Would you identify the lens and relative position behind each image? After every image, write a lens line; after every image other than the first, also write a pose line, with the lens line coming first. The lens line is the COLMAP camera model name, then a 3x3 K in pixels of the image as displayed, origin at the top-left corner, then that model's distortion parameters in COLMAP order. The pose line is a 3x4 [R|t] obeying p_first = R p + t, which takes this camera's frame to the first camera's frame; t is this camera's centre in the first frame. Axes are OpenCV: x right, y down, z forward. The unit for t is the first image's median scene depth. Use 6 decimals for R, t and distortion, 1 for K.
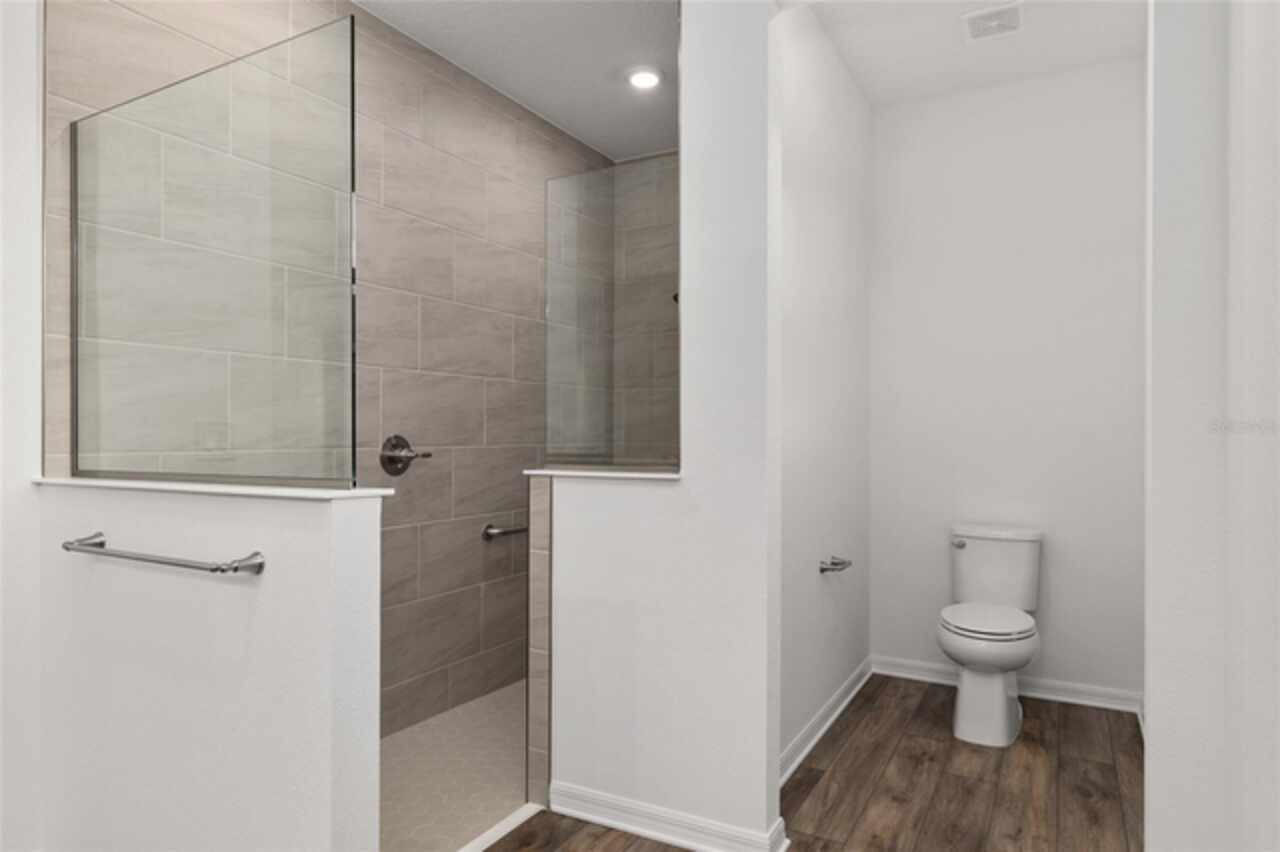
lens RADIAL K [[769.2, 0, 641.4], [0, 769.2, 429.0], [0, 0, 1]] dist [0.000877, 0.000014]
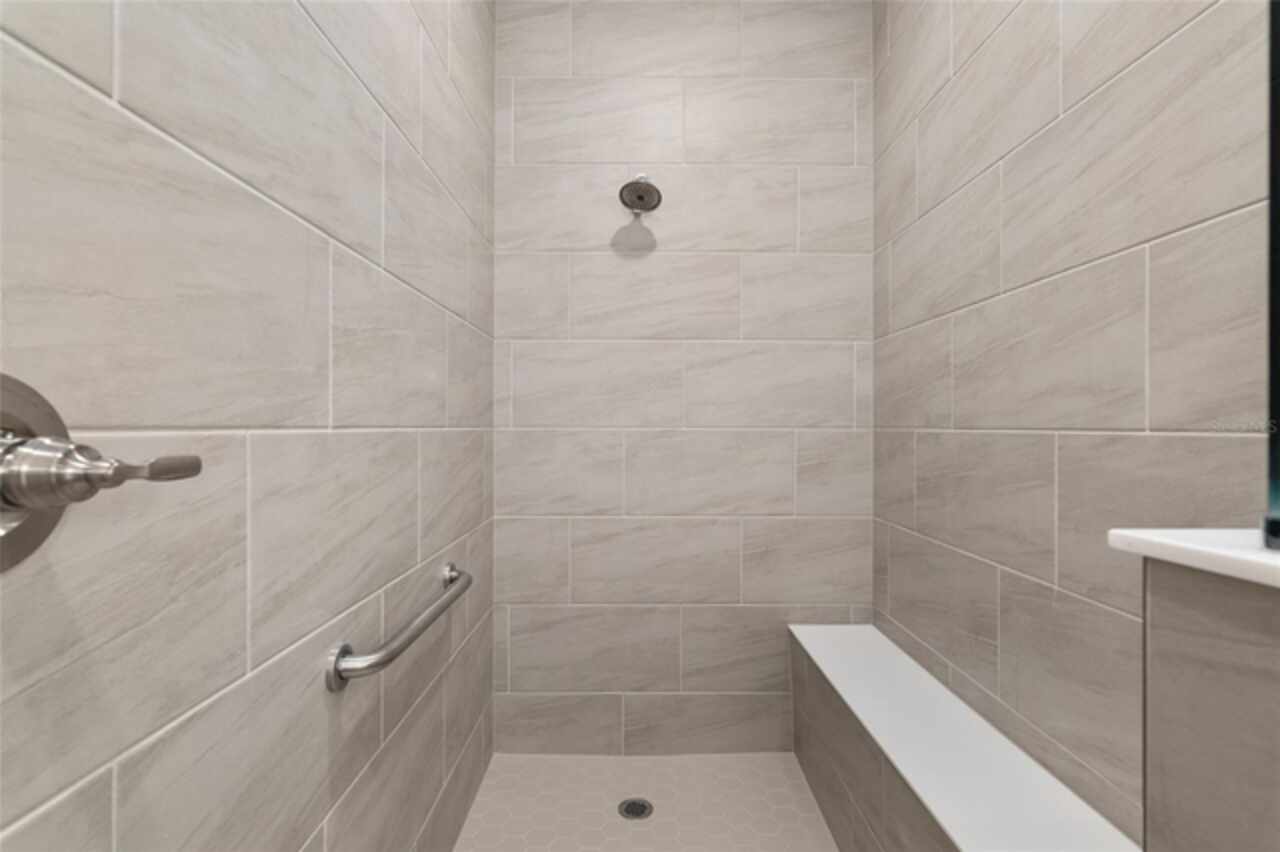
lens RADIAL K [[598.8, 0, 637.3], [0, 598.8, 429.2], [0, 0, 1]] dist [-0.003419, -0.000045]
pose [[0.871100, 0.002463, 0.491099, -0.218189], [-0.008529, 0.999912, 0.010112, 0.017827], [-0.491032, -0.012997, 0.871045, 0.693941]]
